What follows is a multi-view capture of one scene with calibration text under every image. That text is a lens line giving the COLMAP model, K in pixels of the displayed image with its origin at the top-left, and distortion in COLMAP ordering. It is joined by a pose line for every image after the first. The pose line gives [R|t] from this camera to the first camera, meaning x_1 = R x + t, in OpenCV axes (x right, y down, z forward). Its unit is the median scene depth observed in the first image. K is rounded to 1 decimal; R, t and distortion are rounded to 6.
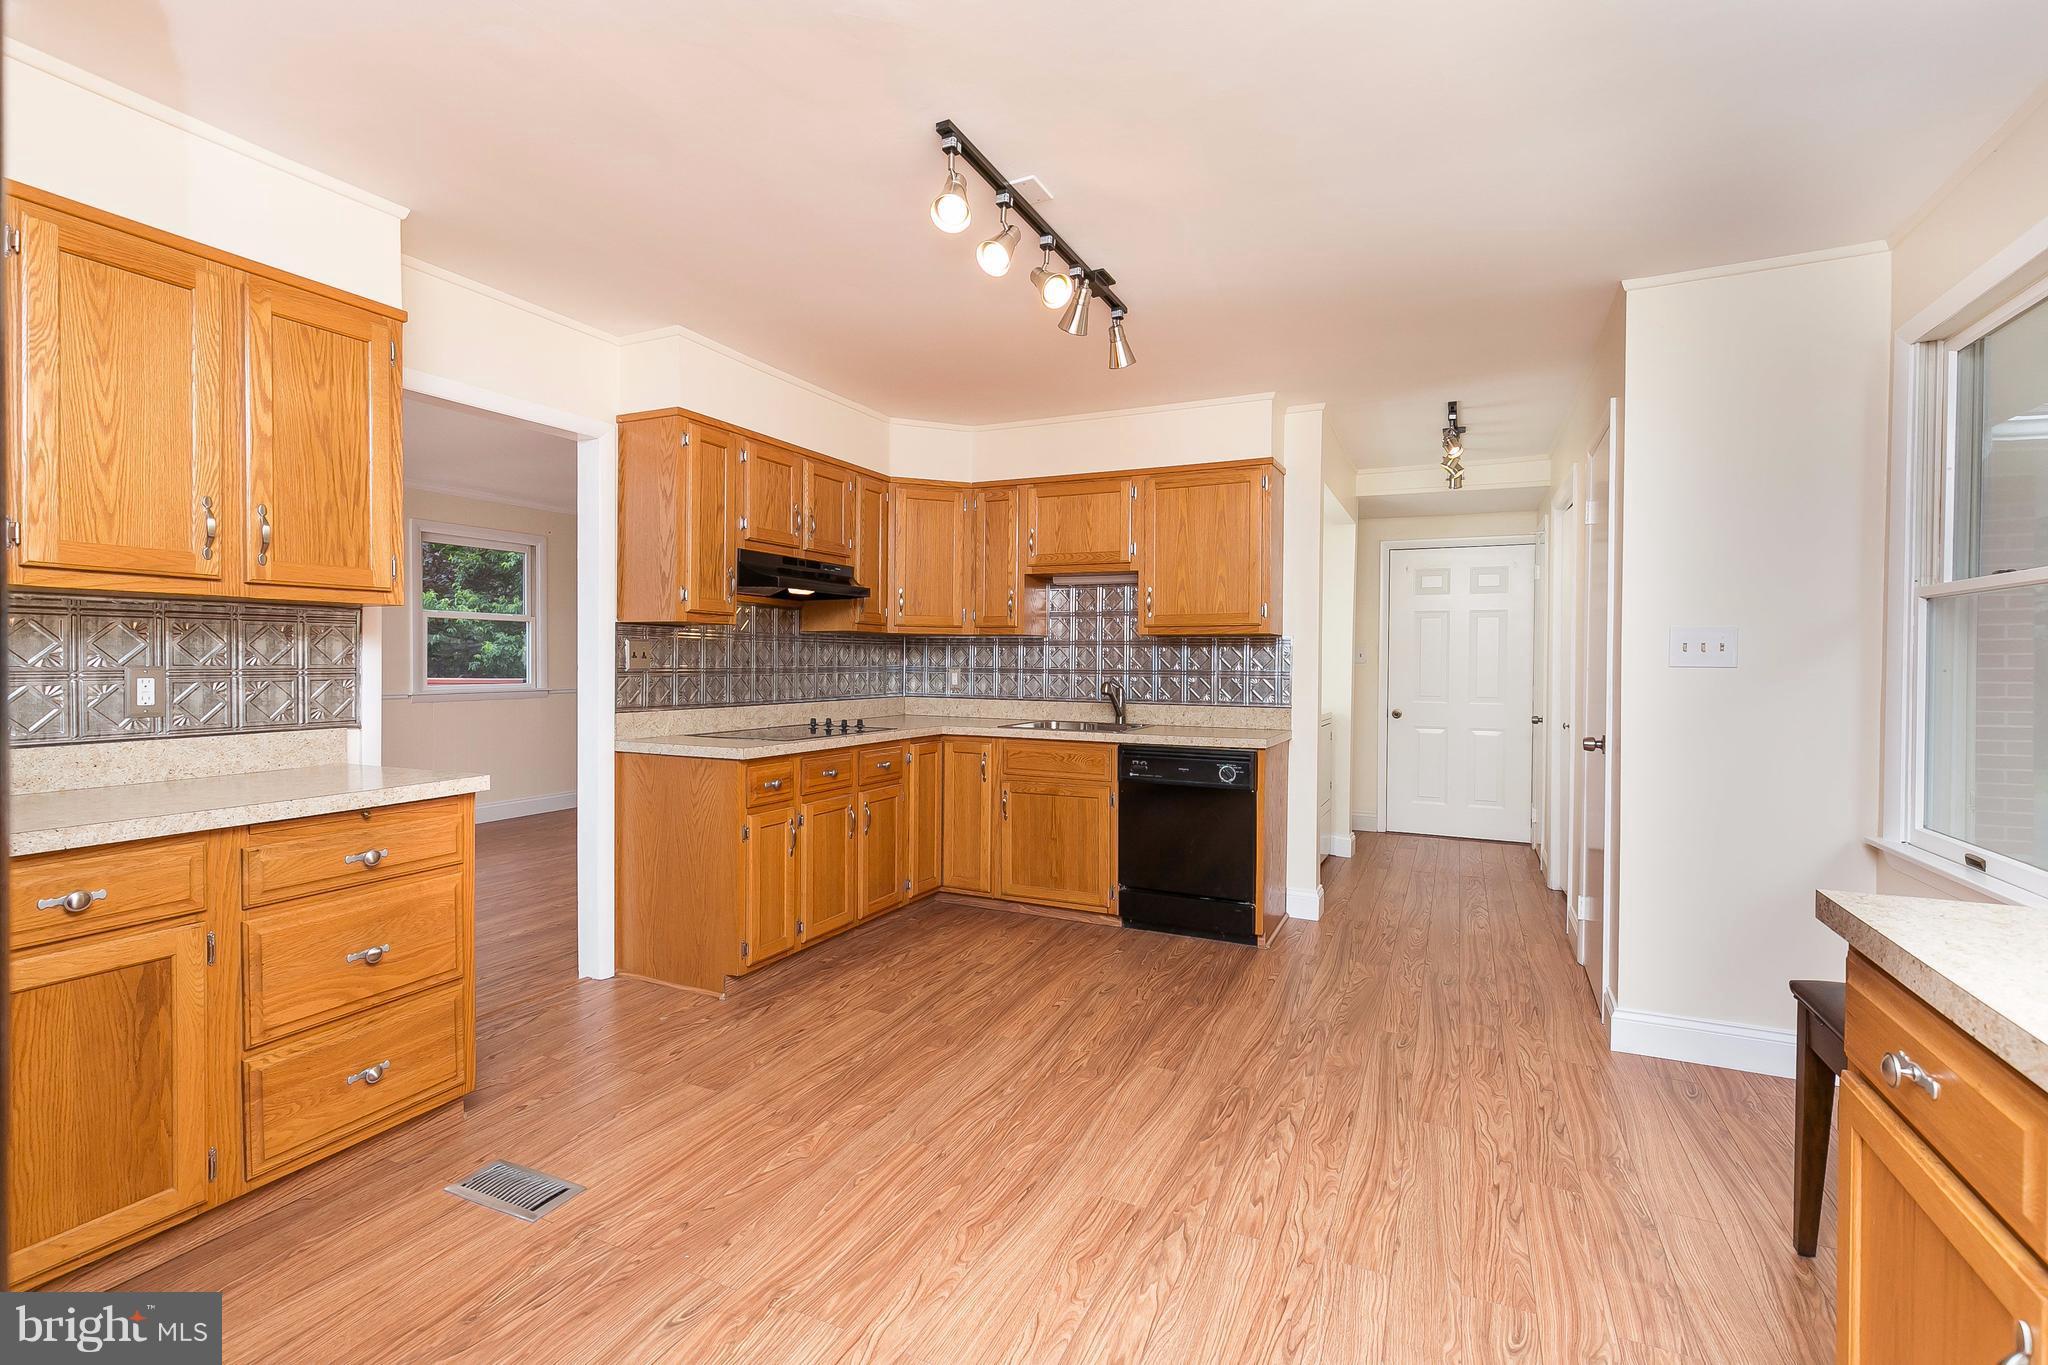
lens RADIAL K [[914.1, 0, 1037.7], [0, 914.1, 673.8], [0, 0, 1]] dist [0.006827, -0.003742]
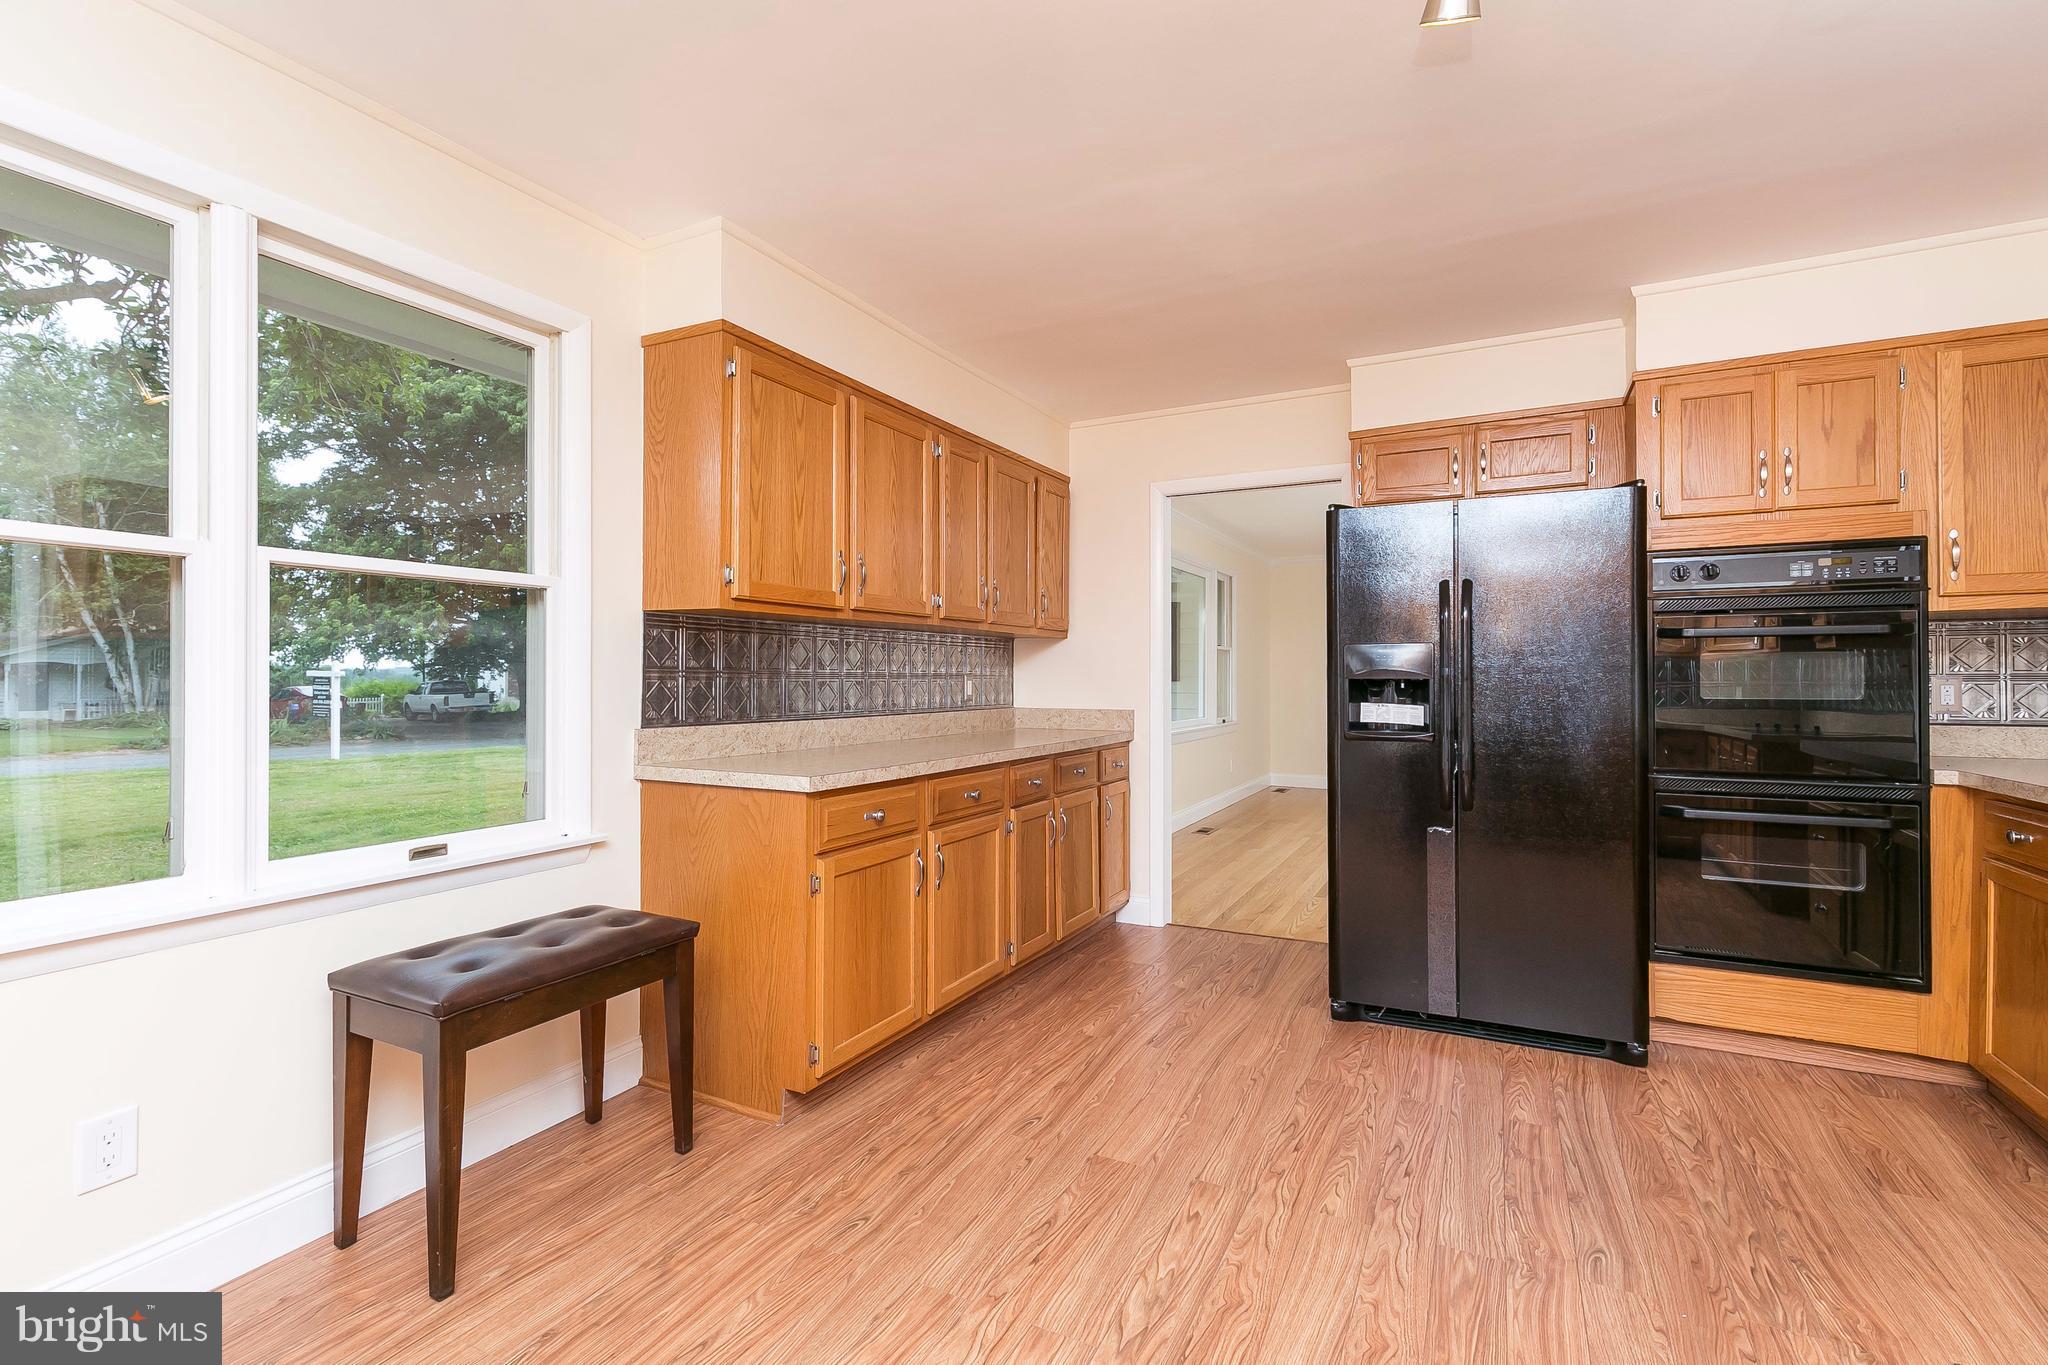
lens RADIAL K [[914.1, 0, 1024.1], [0, 914.1, 674.7], [0, 0, 1]] dist [0.006827, -0.003742]
pose [[-0.998980, -0.003859, 0.044996, 0.145113], [-0.003469, 0.999956, 0.008758, 0.003020], [-0.045028, 0.008593, -0.998949, 1.243926]]
